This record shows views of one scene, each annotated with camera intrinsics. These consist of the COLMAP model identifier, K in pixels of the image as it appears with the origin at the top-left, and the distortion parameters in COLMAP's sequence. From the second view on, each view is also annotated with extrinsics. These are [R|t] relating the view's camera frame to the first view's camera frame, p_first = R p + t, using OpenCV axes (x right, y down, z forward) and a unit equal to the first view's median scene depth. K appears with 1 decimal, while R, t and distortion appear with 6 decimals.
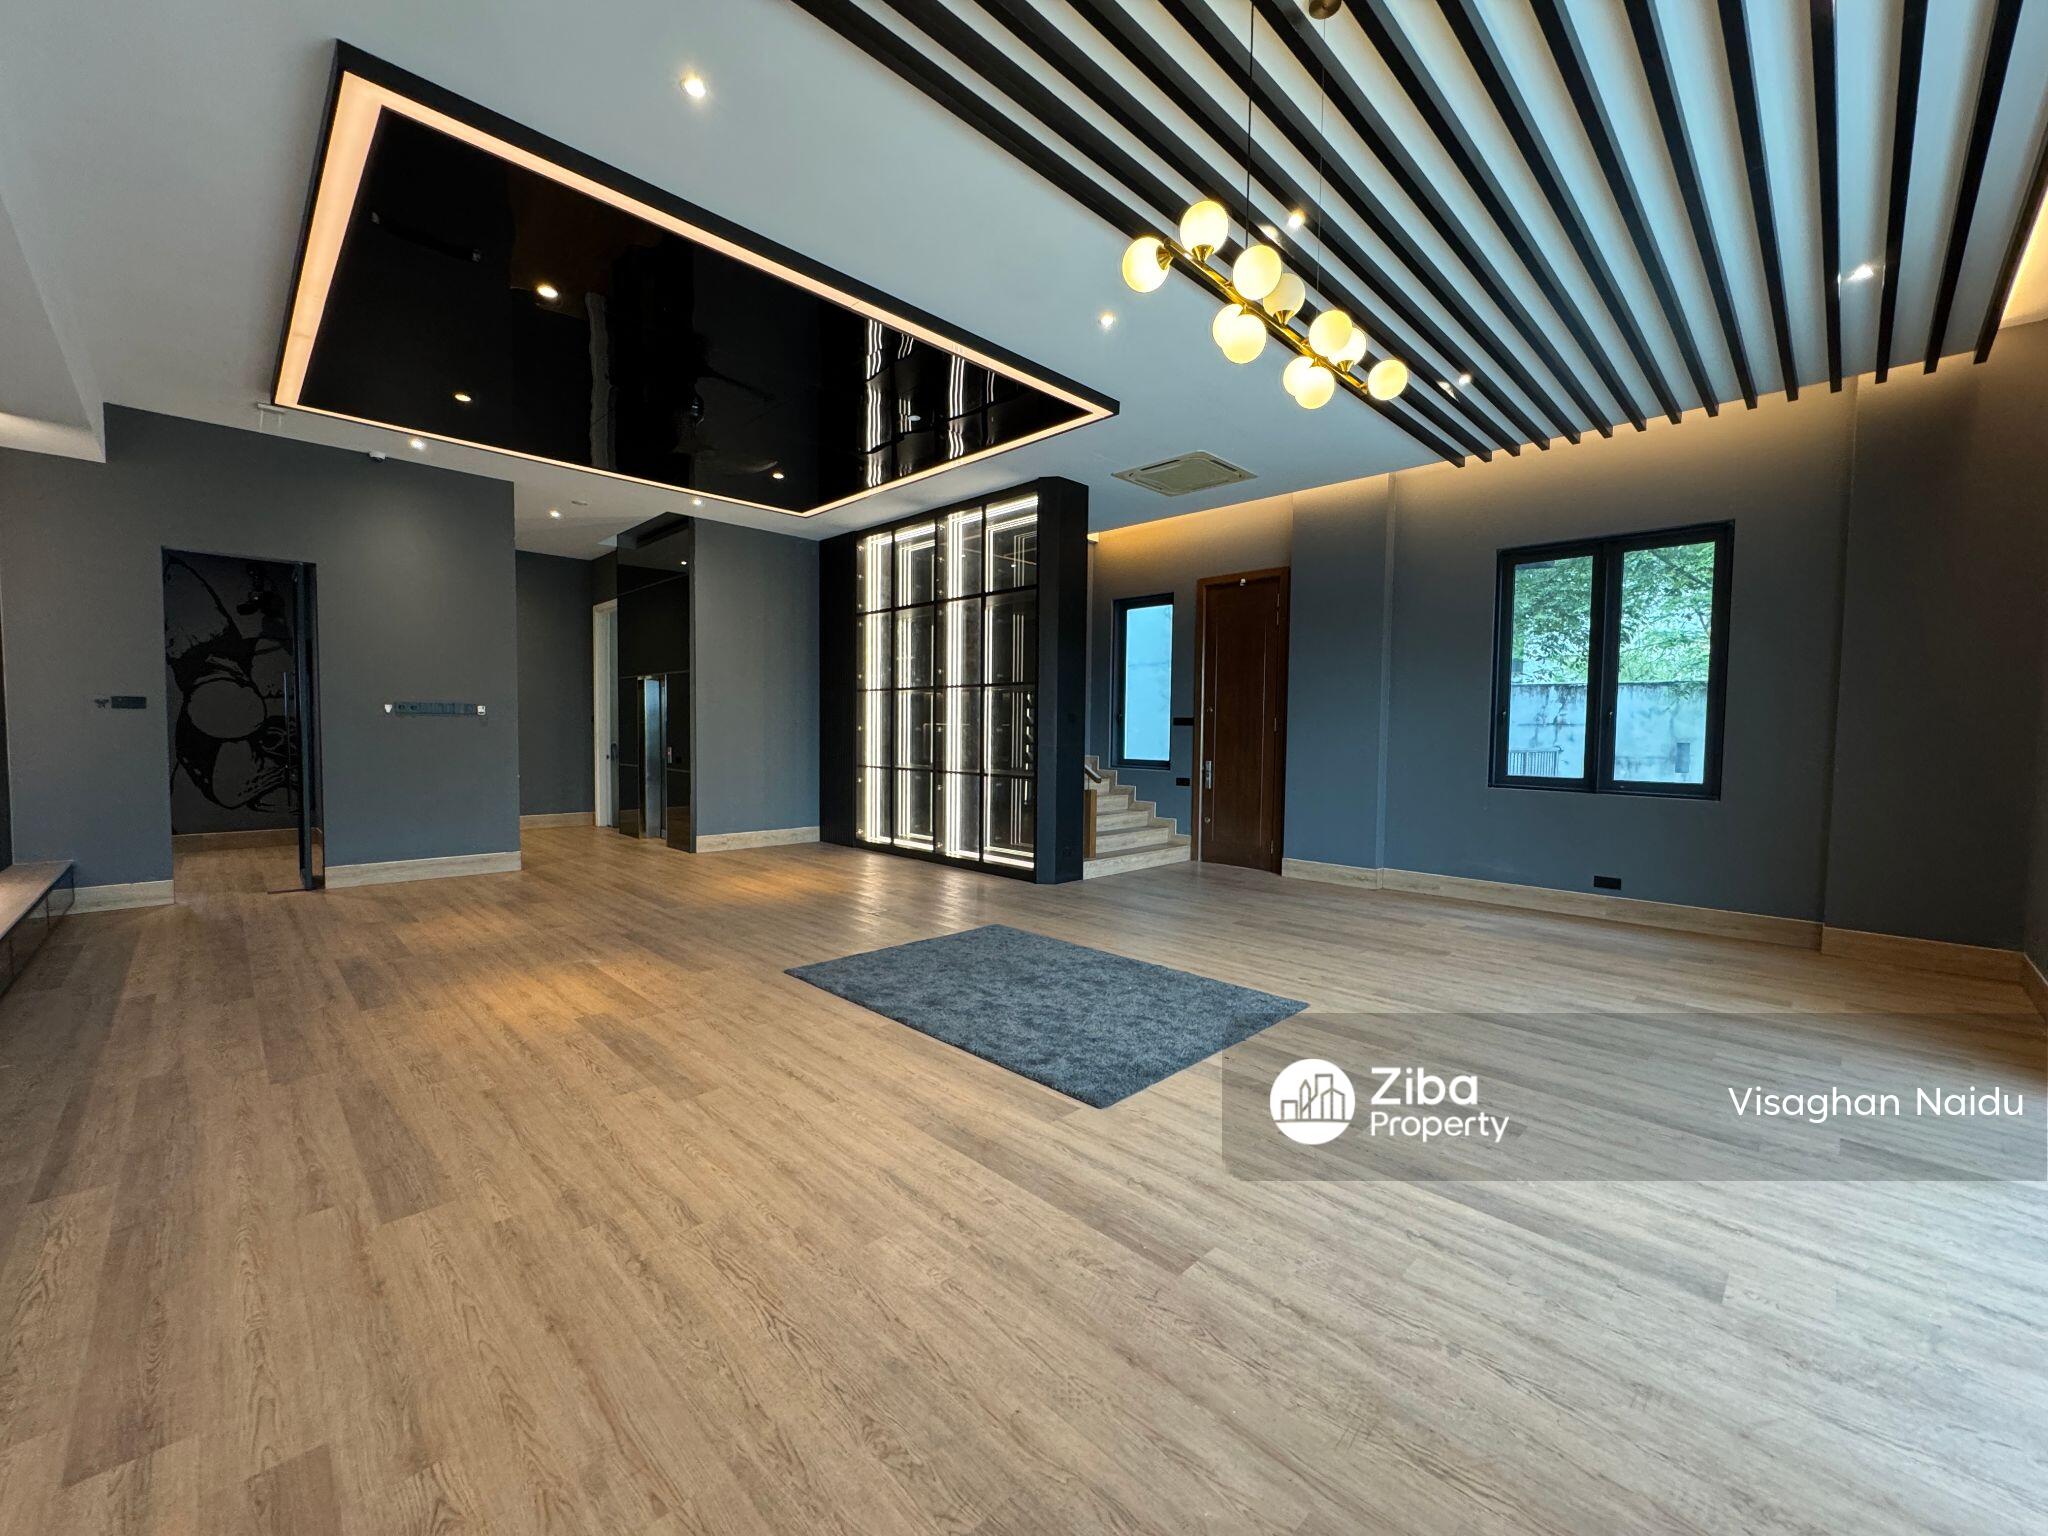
lens RADIAL K [[818.9, 0, 1022.1], [0, 818.9, 764.1], [0, 0, 1]] dist [-0.004645, 0.000620]
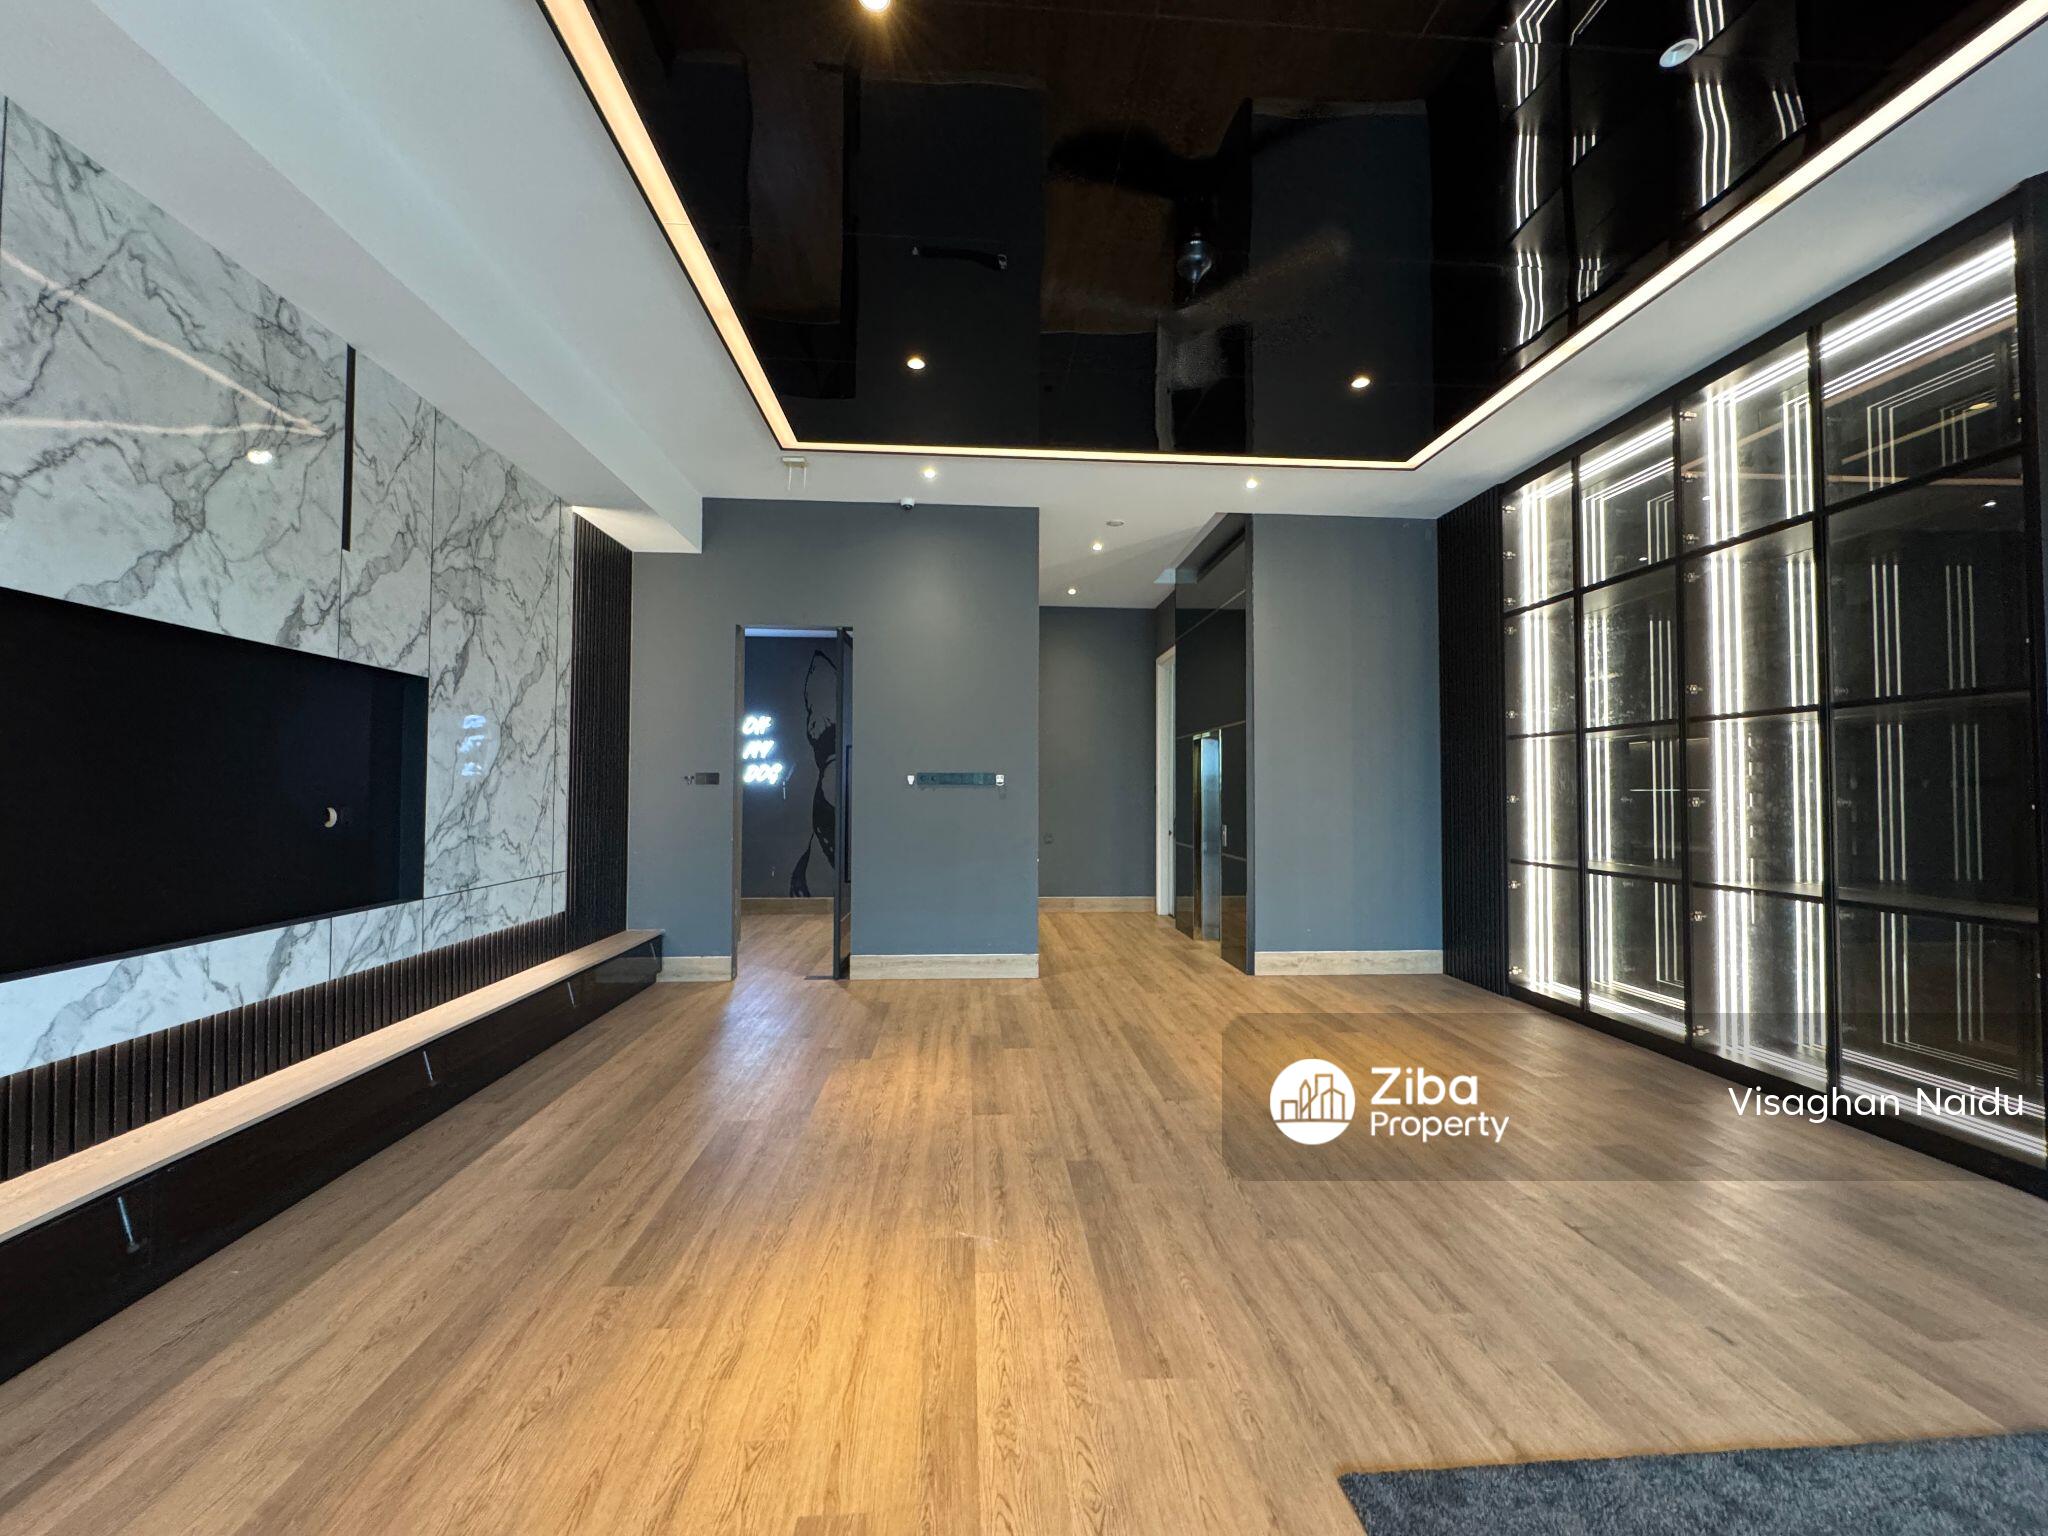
lens RADIAL K [[818.9, 0, 1022.4], [0, 818.9, 769.4], [0, 0, 1]] dist [-0.004645, 0.000620]
pose [[0.754235, -0.026853, -0.656056, -0.077782], [-0.021977, 0.997571, -0.066097, -0.018058], [0.656237, 0.064271, 0.751812, 0.317967]]
